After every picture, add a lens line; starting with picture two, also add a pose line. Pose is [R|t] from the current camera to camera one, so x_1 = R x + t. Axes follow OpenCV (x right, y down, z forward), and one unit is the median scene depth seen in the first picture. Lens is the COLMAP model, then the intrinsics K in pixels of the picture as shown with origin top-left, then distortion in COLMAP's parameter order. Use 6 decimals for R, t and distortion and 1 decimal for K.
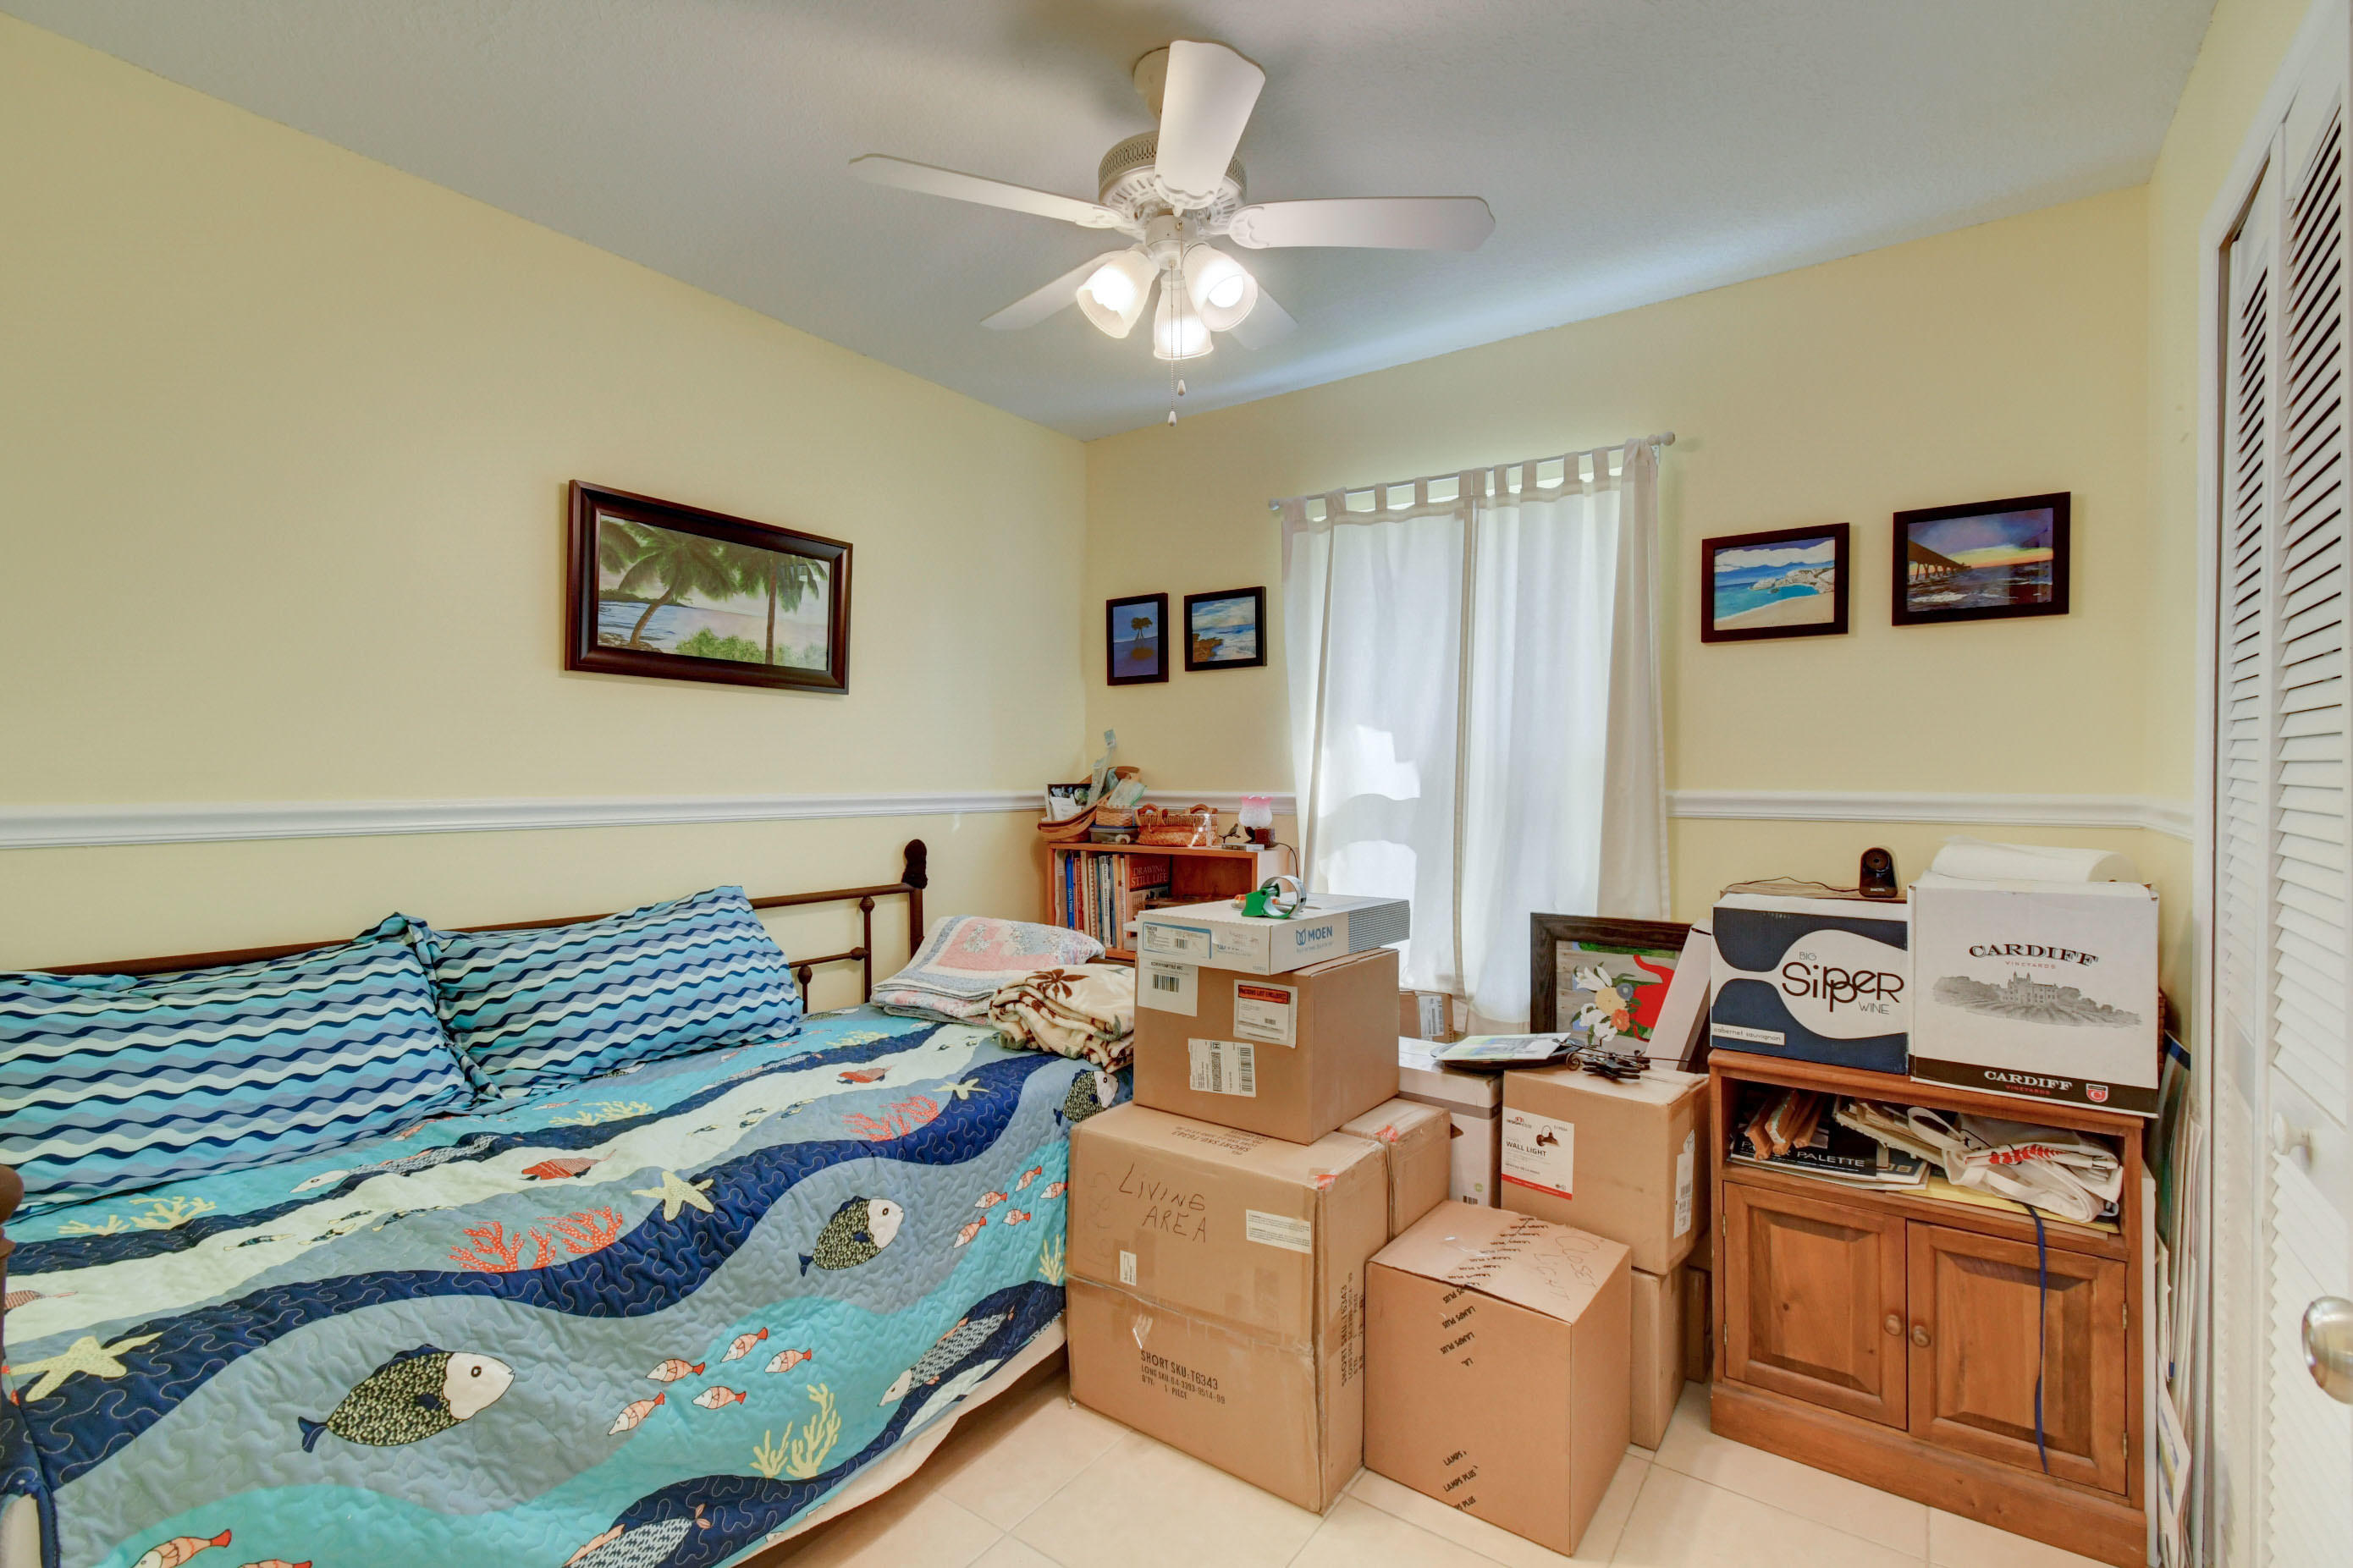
lens RADIAL K [[1039.1, 0, 1178.7], [0, 1039.1, 781.7], [0, 0, 1]] dist [0.005897, -0.001236]
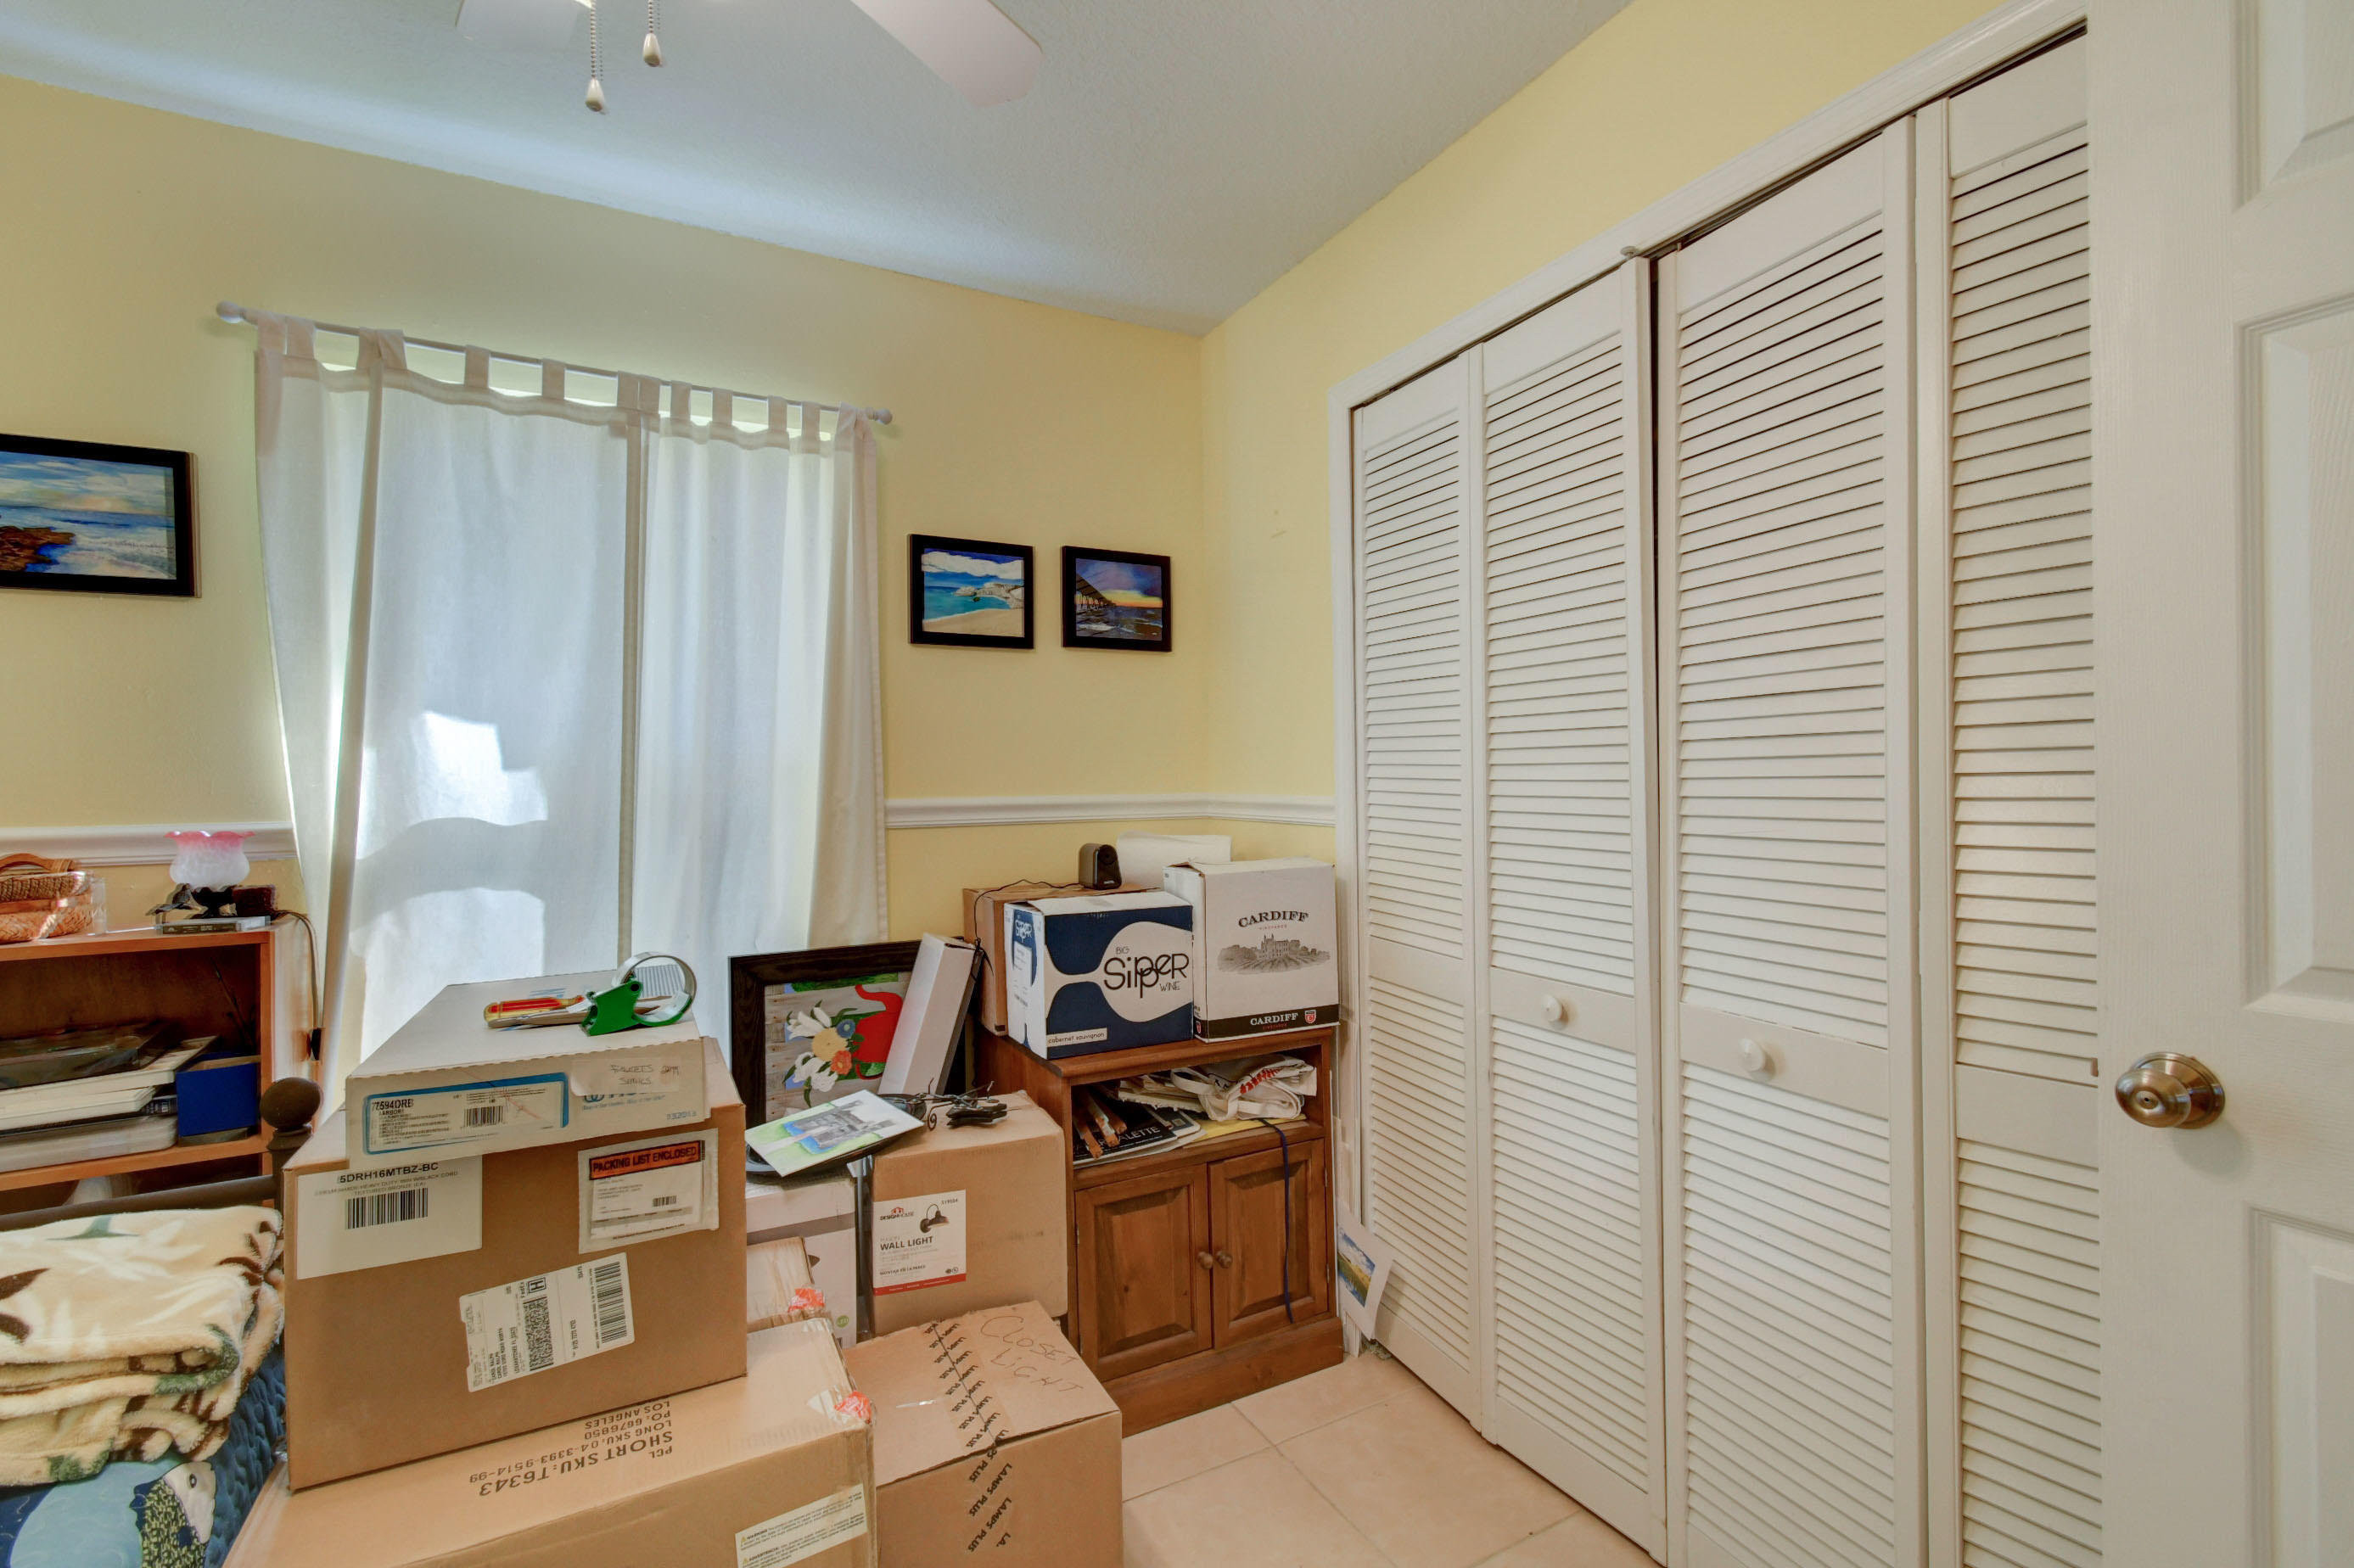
lens RADIAL K [[1041.9, 0, 1177.0], [0, 1041.9, 784.0], [0, 0, 1]] dist [0.004563, -0.002959]
pose [[0.439414, -0.011134, 0.898216, -0.291509], [0.020852, 0.999780, 0.002192, -0.002226], [-0.898043, 0.017767, 0.439549, 0.435970]]
